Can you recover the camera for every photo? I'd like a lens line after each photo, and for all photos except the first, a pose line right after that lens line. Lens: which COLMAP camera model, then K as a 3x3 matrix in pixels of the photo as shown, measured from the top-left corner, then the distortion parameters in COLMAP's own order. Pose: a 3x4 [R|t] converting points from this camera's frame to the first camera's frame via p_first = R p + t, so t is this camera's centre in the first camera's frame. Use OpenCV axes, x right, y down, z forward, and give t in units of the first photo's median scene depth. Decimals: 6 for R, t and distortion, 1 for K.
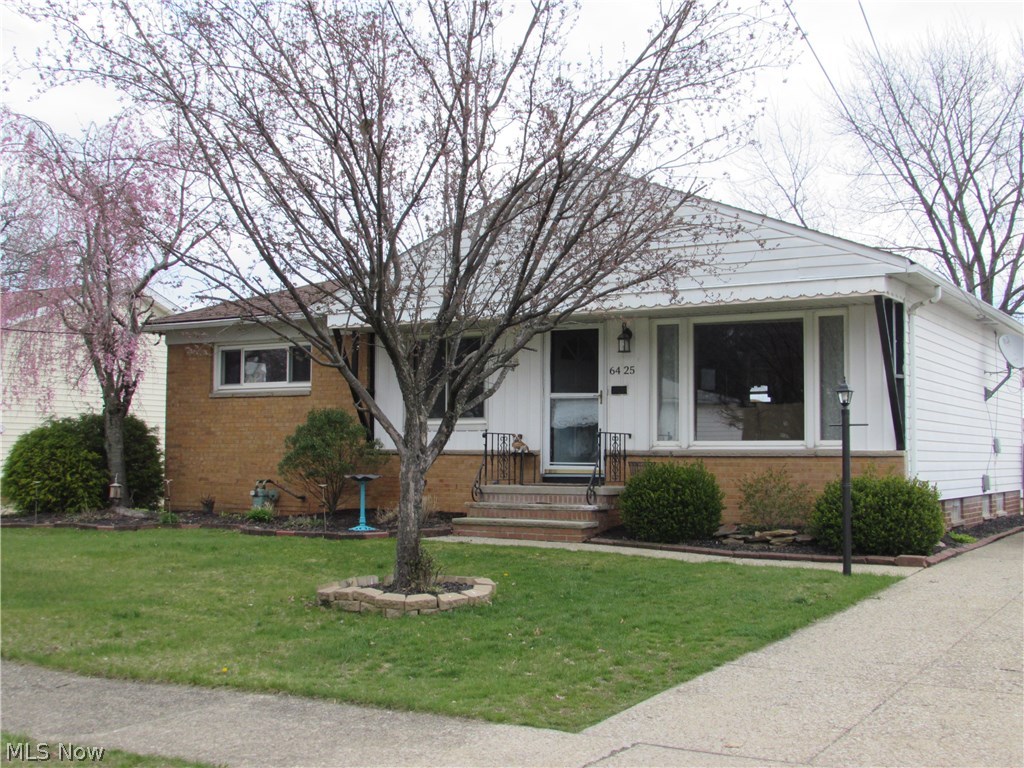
lens RADIAL K [[1265.6, 0, 512.0], [0, 1265.6, 384.0], [0, 0, 1]] dist [-0.174901, 0.015879]
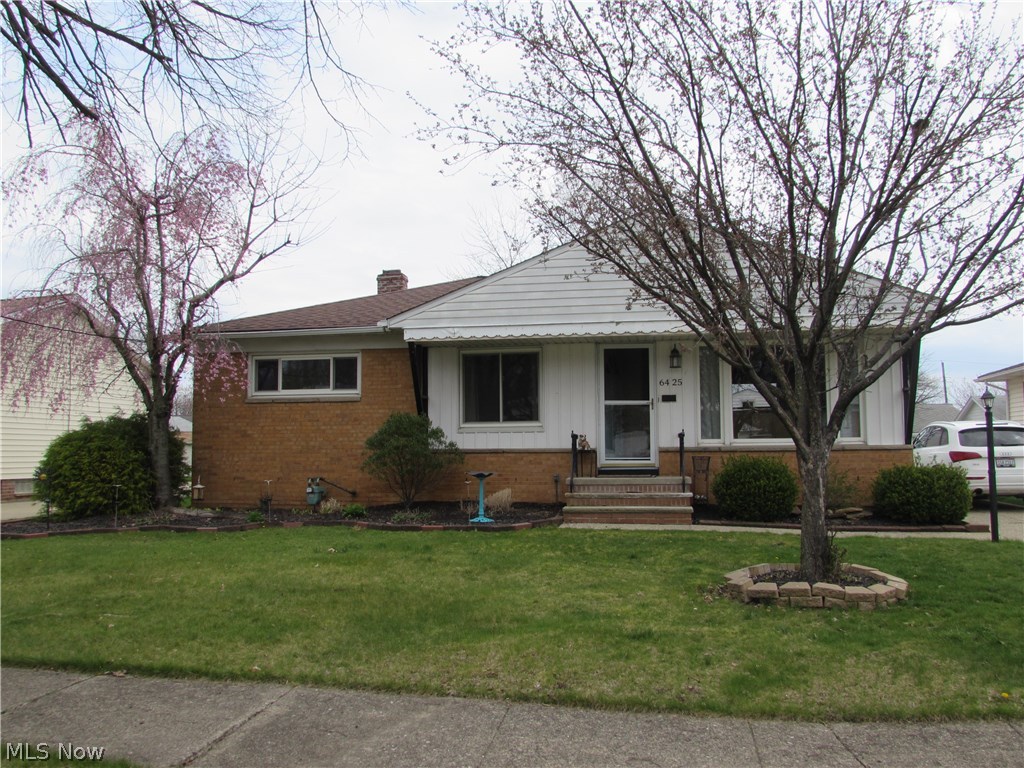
lens RADIAL K [[889.3, 0, 512.0], [0, 889.3, 384.0], [0, 0, 1]] dist [-0.113068, -0.004004]
pose [[0.930736, 0.016217, 0.365331, -0.346061], [-0.009391, 0.999747, -0.020453, 0.009199], [-0.365570, 0.015606, 0.930653, 0.233155]]
